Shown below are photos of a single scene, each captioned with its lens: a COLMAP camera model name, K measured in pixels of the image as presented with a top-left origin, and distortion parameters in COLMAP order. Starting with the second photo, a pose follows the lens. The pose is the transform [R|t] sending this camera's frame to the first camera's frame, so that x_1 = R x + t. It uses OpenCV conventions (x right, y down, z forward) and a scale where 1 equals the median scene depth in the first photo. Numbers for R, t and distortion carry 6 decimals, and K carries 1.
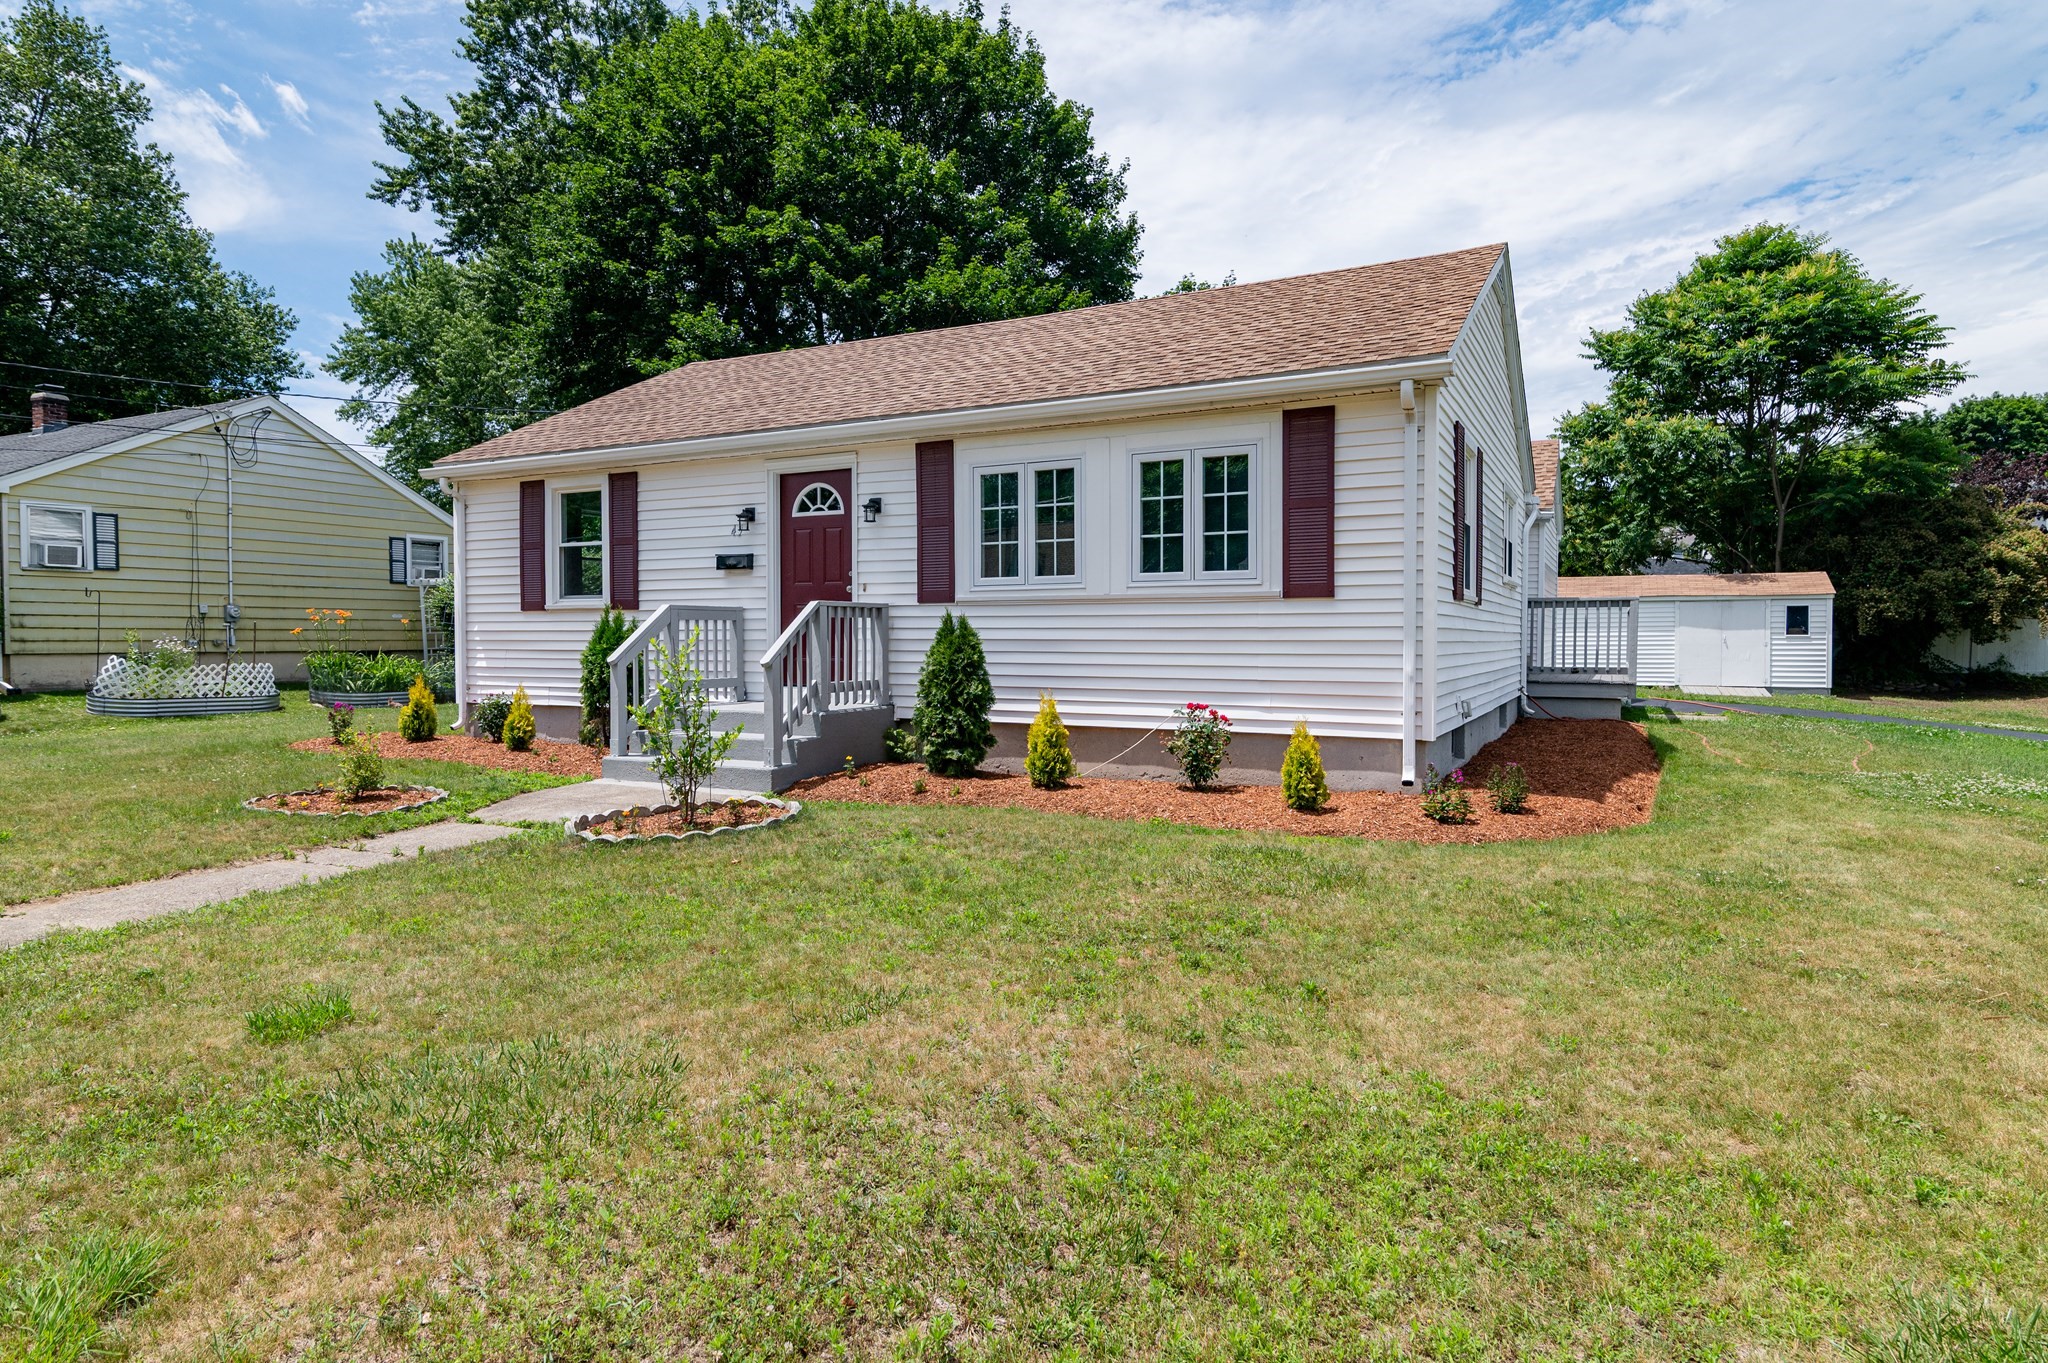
lens RADIAL K [[1088.7, 0, 953.0], [0, 1088.7, 656.1], [0, 0, 1]] dist [0.002948, 0.000905]
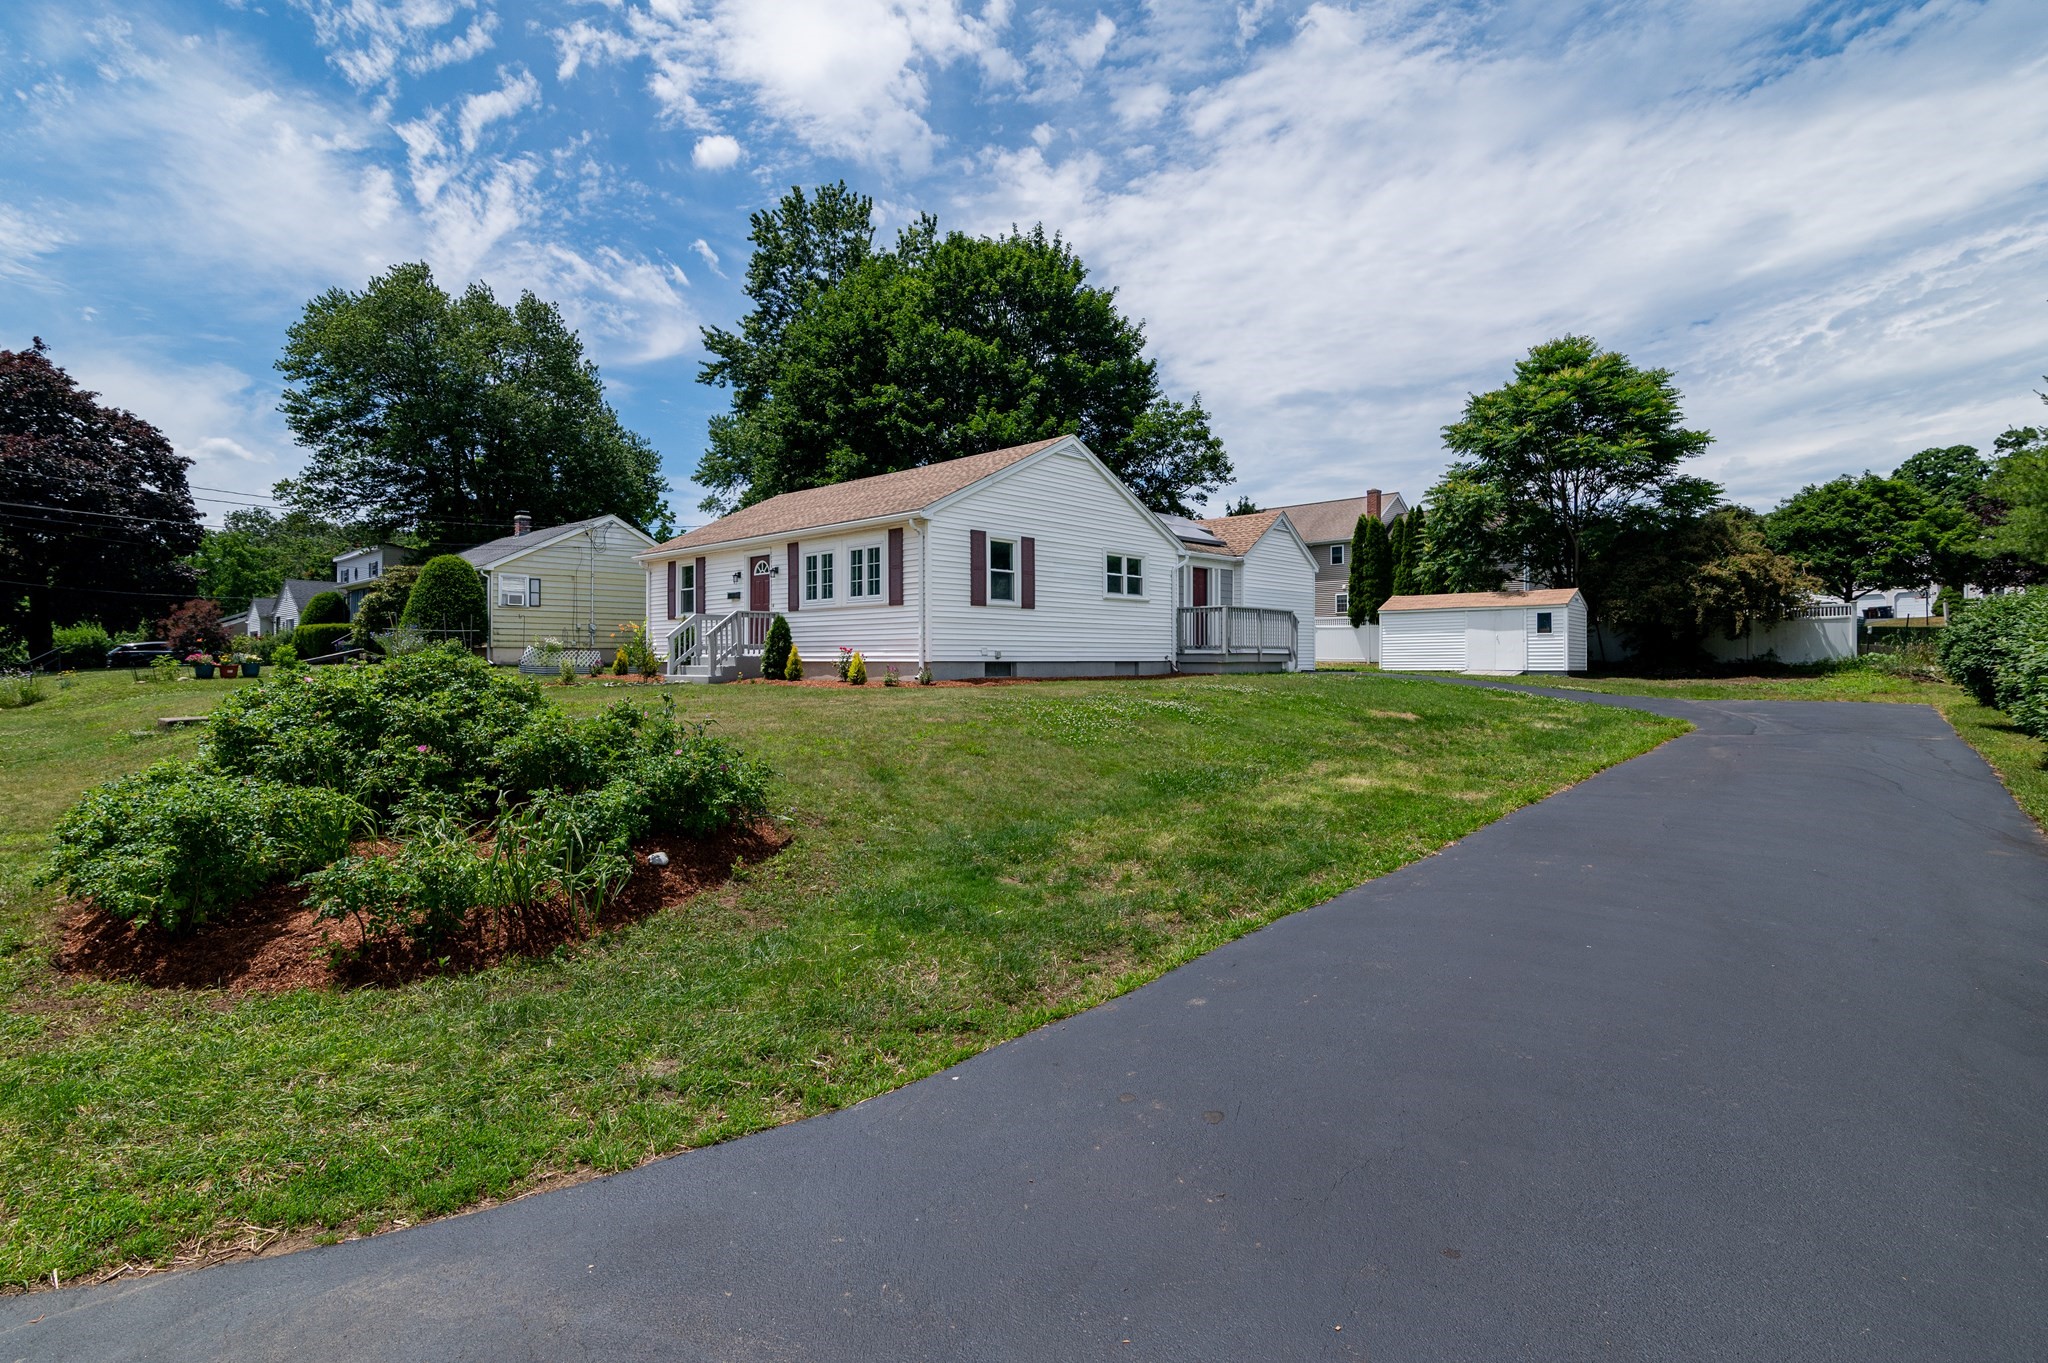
lens RADIAL K [[885.2, 0, 966.1], [0, 885.2, 645.4], [0, 0, 1]] dist [-0.000389, 0.000079]
pose [[0.965356, -0.004708, -0.260892, 0.748513], [-0.003161, 0.999553, -0.029736, 0.071204], [0.260915, 0.029530, 0.964910, -0.657591]]
